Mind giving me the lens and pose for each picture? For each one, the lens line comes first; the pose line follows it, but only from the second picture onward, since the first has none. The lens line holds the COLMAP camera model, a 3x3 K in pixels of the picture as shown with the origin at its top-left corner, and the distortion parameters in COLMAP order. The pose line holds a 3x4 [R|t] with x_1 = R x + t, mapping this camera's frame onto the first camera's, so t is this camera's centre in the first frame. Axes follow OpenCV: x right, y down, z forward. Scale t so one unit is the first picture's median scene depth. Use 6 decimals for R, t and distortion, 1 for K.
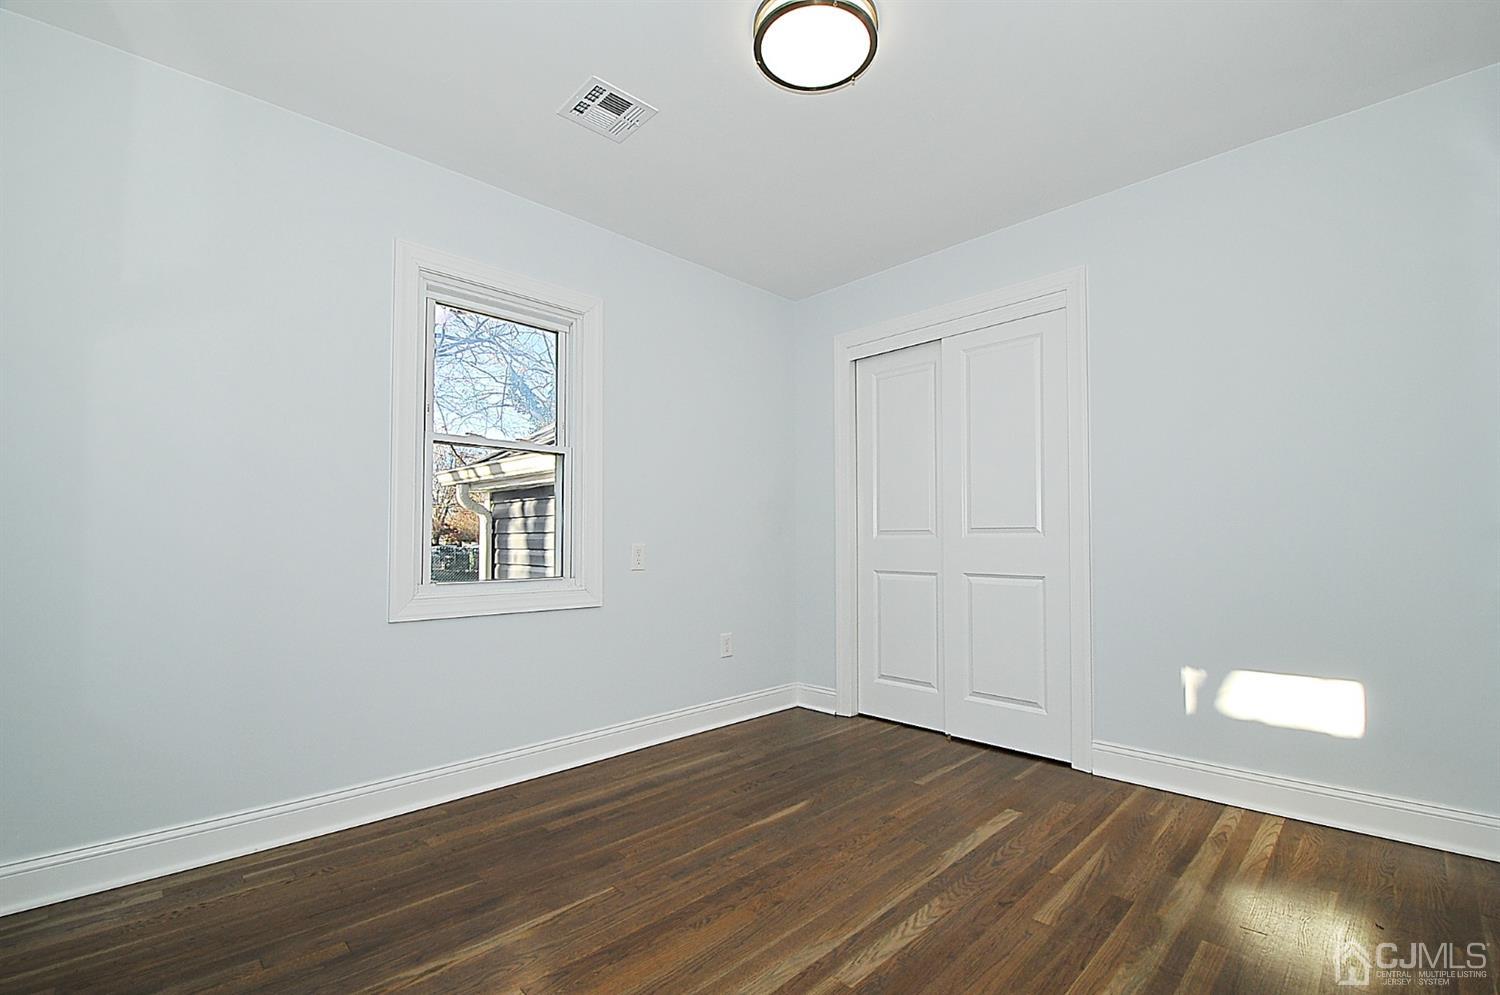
lens RADIAL K [[652.9, 0, 762.0], [0, 652.9, 527.0], [0, 0, 1]] dist [0.013105, -0.024415]
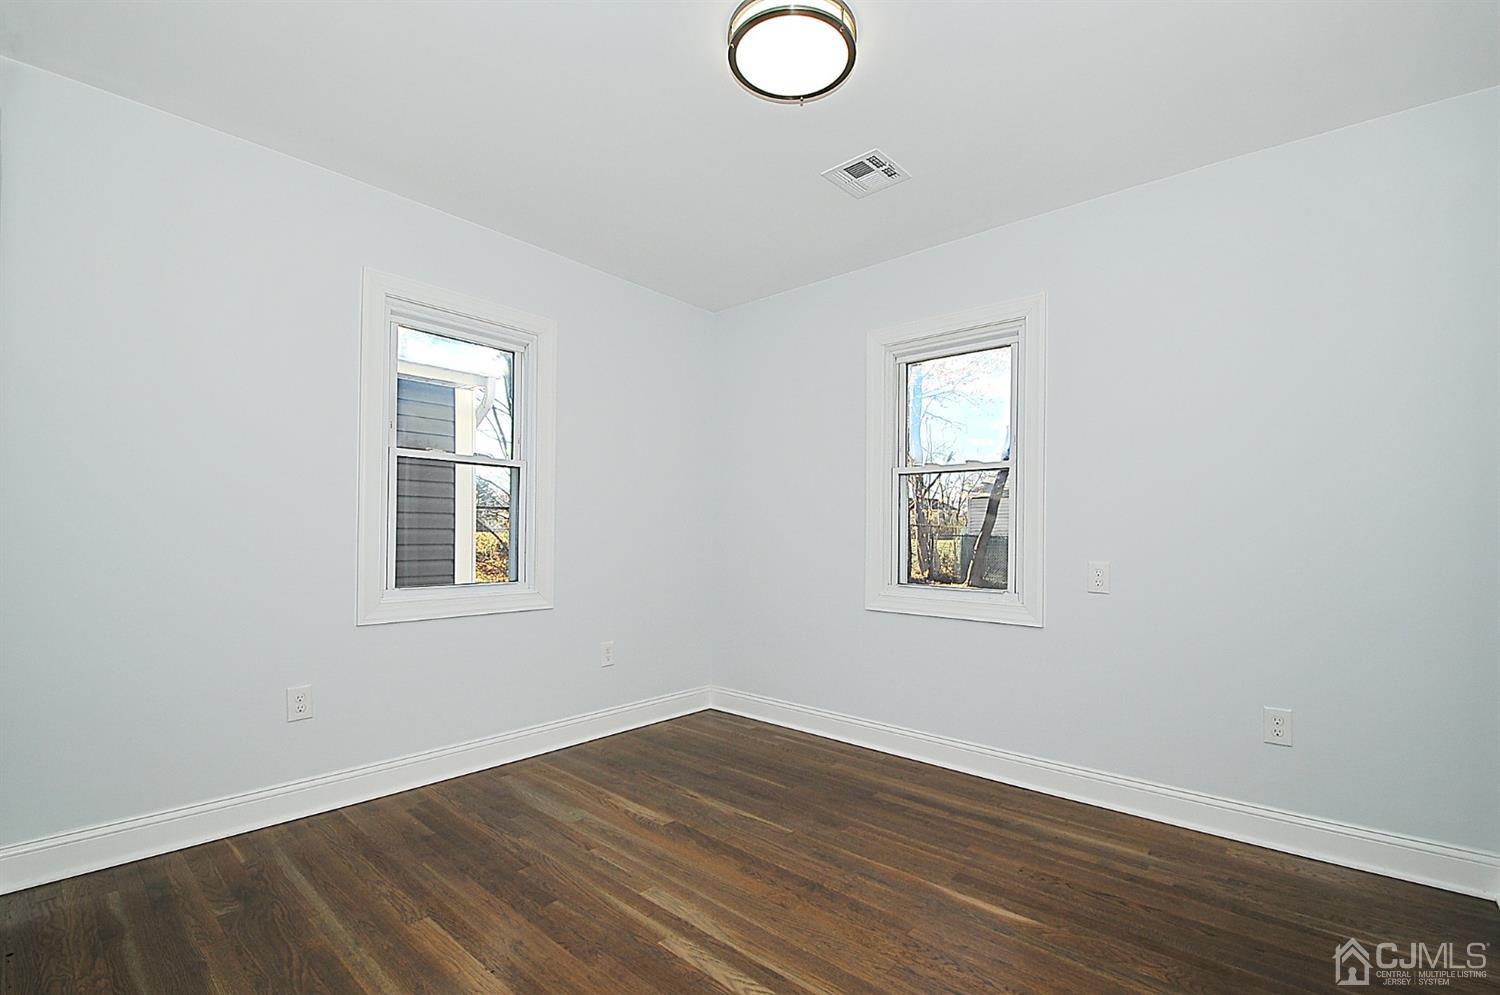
lens RADIAL K [[652.9, 0, 762.0], [0, 652.9, 527.0], [0, 0, 1]] dist [0.013105, -0.024415]
pose [[0.080279, -0.002521, -0.996769, 0.856286], [0.010089, 0.999948, -0.001716, -0.030196], [0.996721, -0.009919, 0.080300, 0.704308]]
